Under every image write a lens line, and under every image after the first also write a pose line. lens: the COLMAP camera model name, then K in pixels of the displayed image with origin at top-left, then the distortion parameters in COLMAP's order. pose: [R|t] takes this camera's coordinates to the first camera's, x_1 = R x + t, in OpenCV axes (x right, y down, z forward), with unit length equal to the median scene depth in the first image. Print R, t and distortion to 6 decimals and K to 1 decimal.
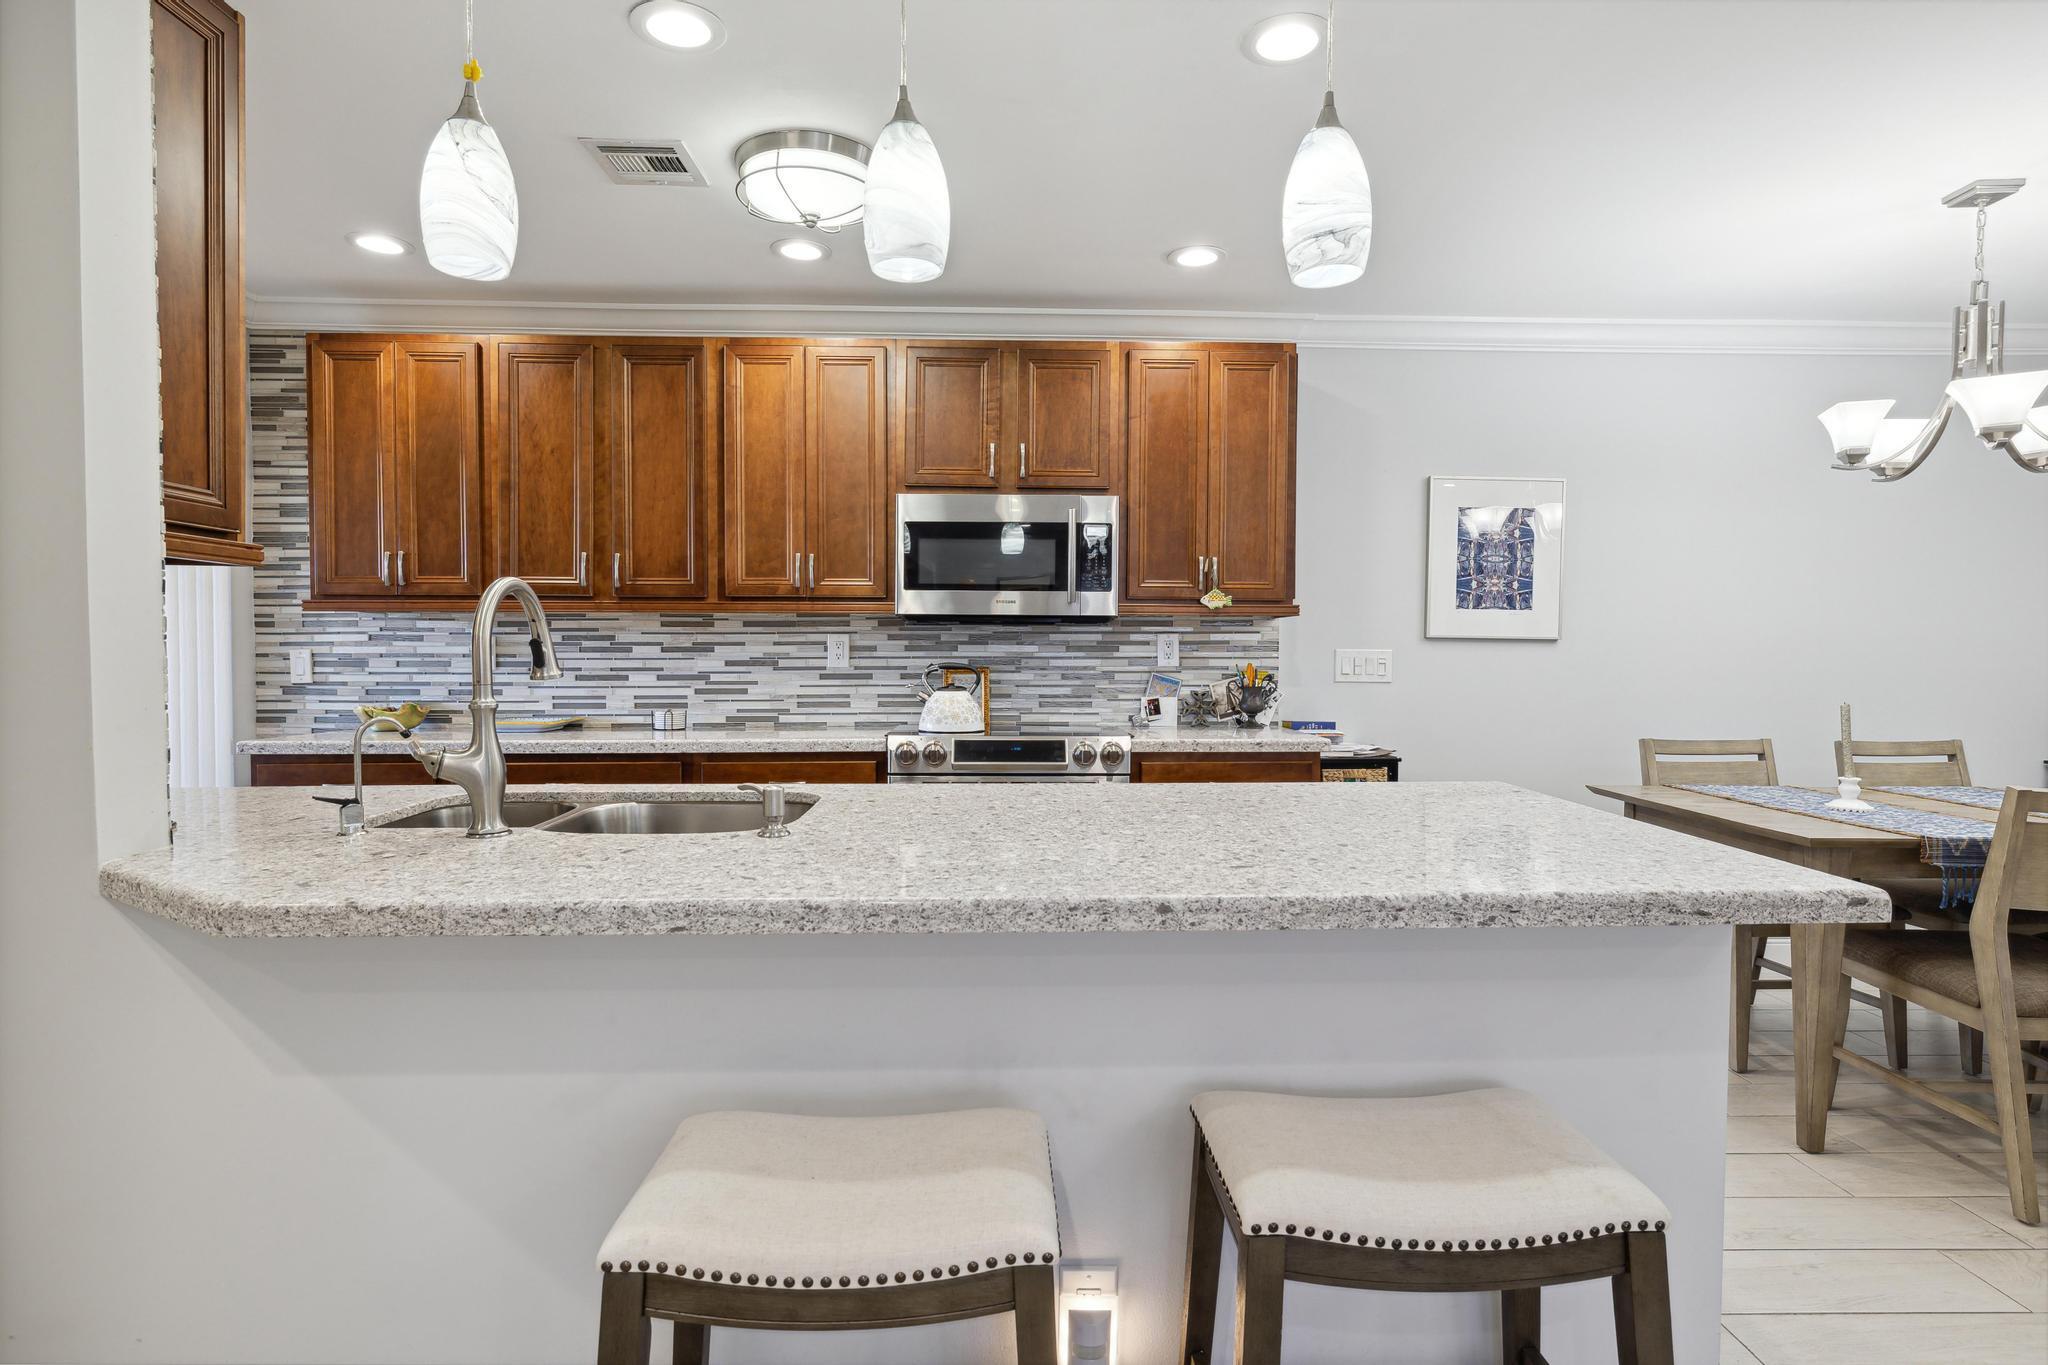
lens RADIAL K [[1080.2, 0, 1028.1], [0, 1080.2, 667.1], [0, 0, 1]] dist [-0.003939, 0.001312]
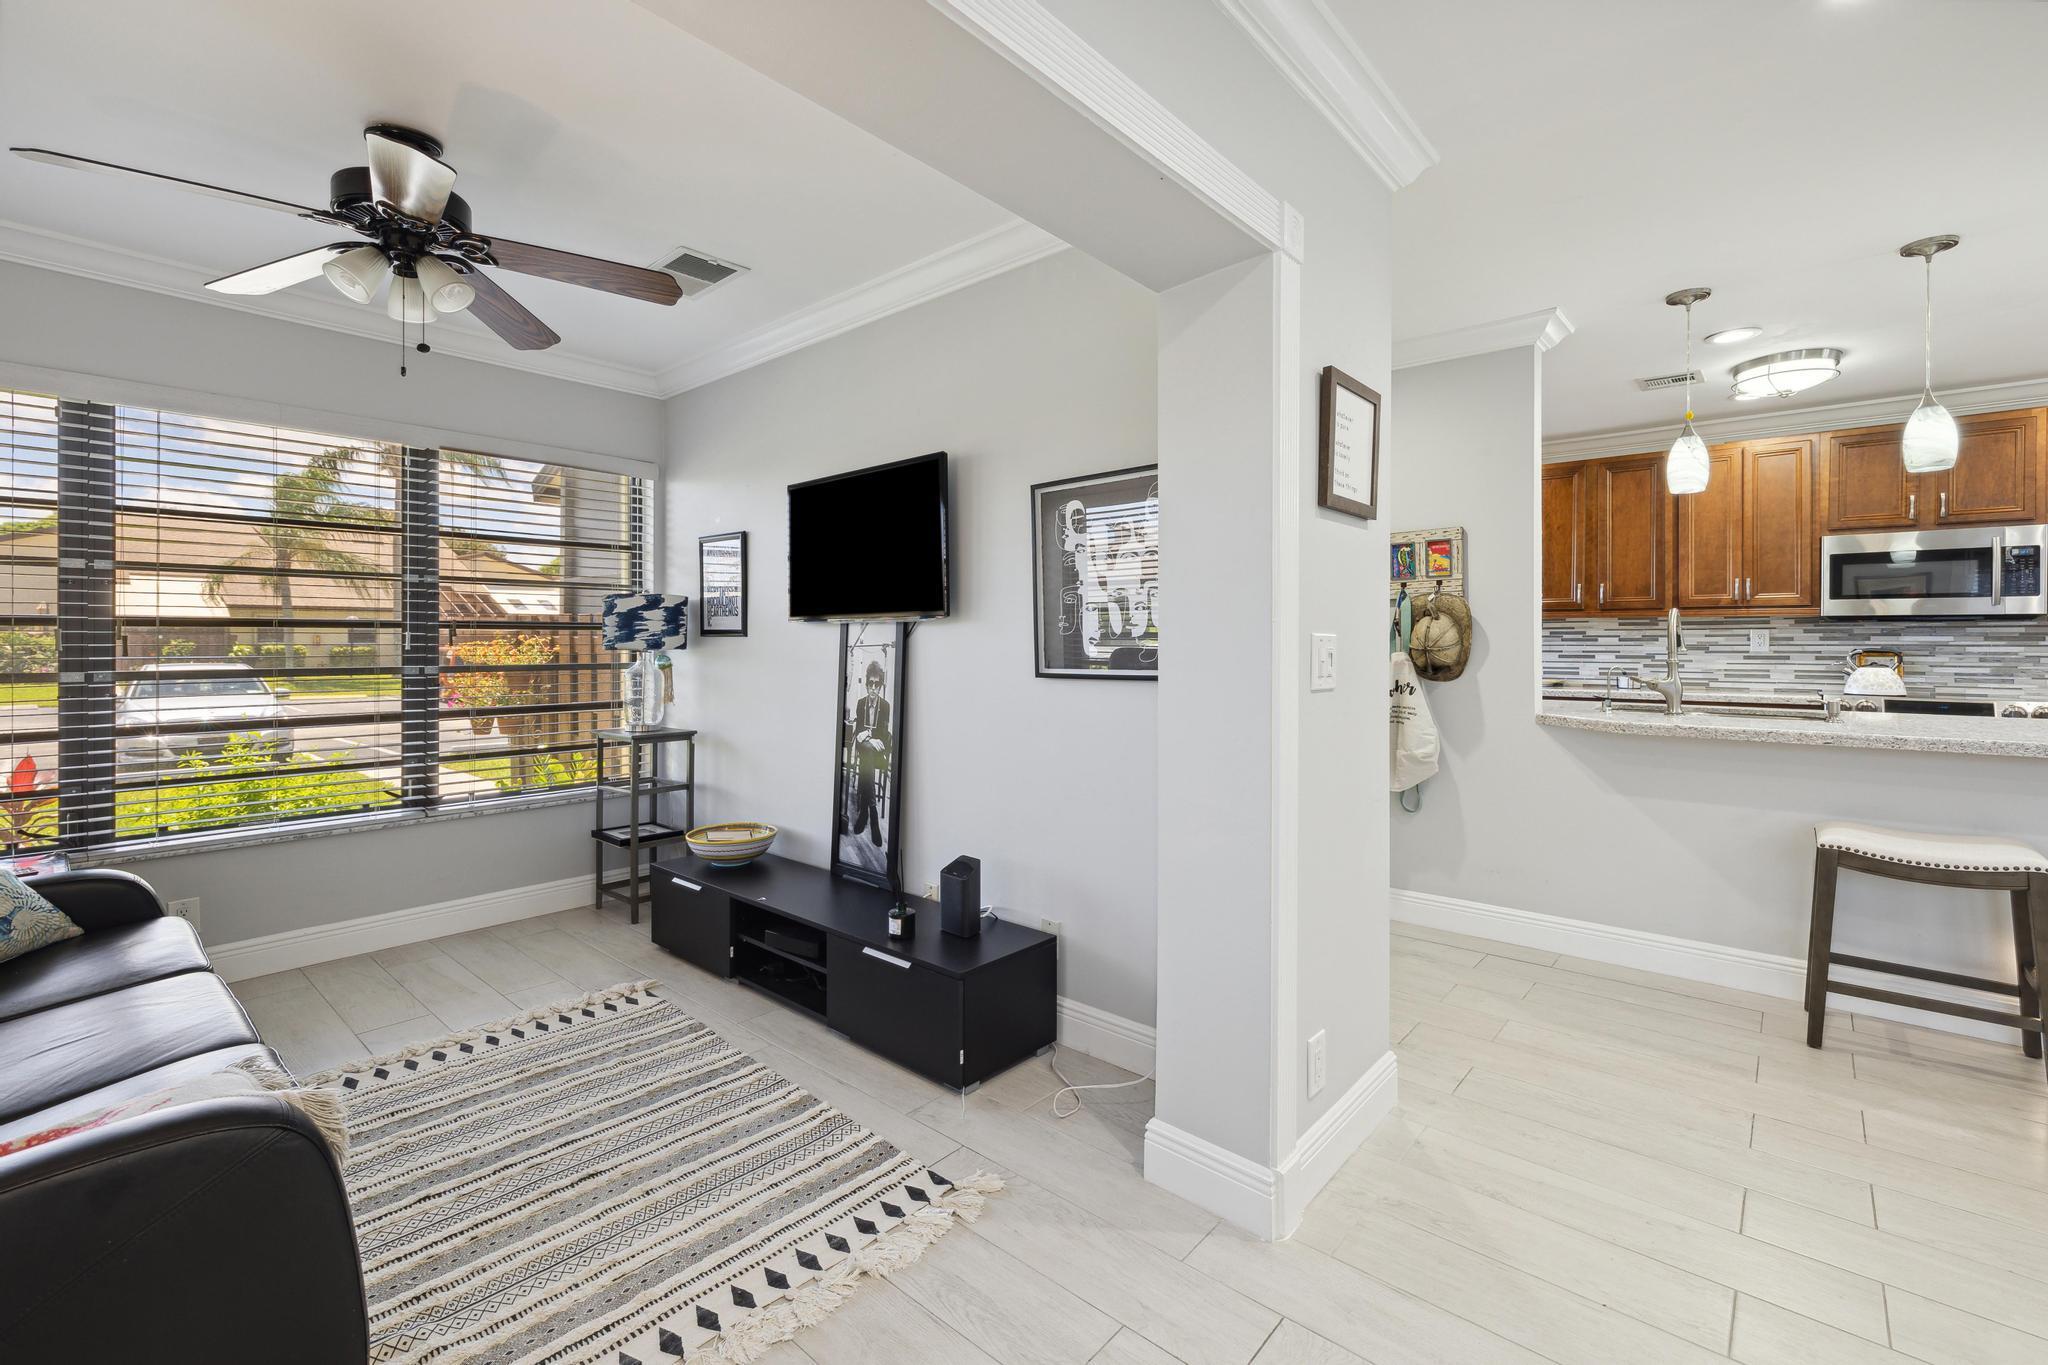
lens RADIAL K [[890.6, 0, 994.8], [0, 890.6, 639.3], [0, 0, 1]] dist [0.000380, -0.001271]
pose [[0.724927, -0.001742, -0.688823, -0.095713], [-0.011186, 0.999835, -0.014302, 0.013254], [0.688734, 0.018073, 0.724788, -0.640234]]
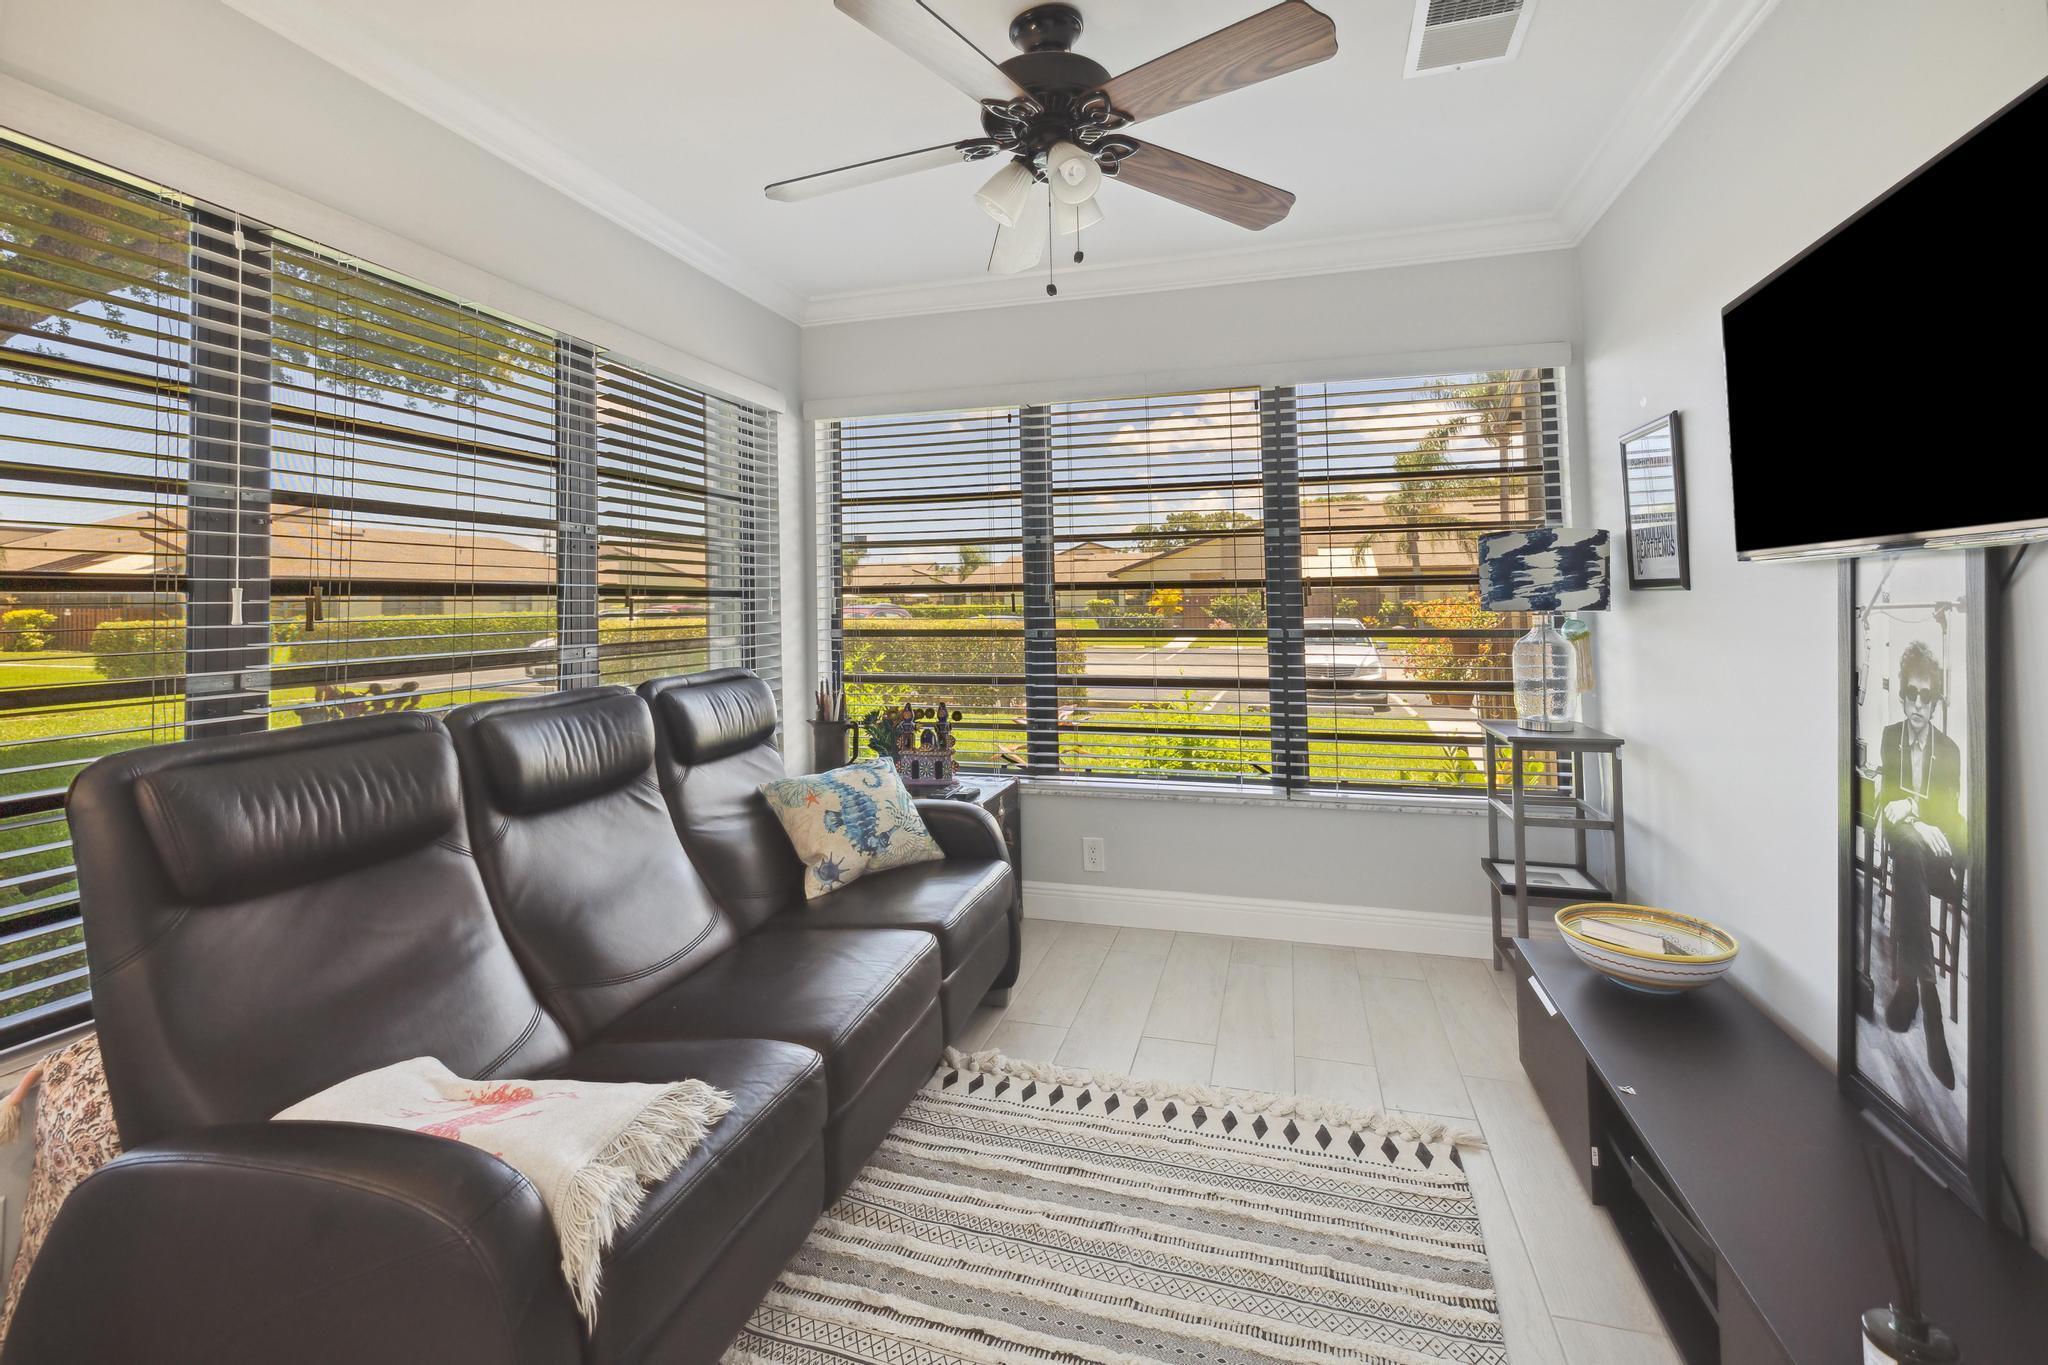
lens RADIAL K [[890.6, 0, 1048.2], [0, 890.6, 562.1], [0, 0, 1]] dist [0.000380, -0.001271]
pose [[-0.285214, -0.039938, -0.957632, -0.301313], [-0.004853, 0.999179, -0.040225, 0.006840], [0.958452, -0.006826, -0.285173, -0.351514]]
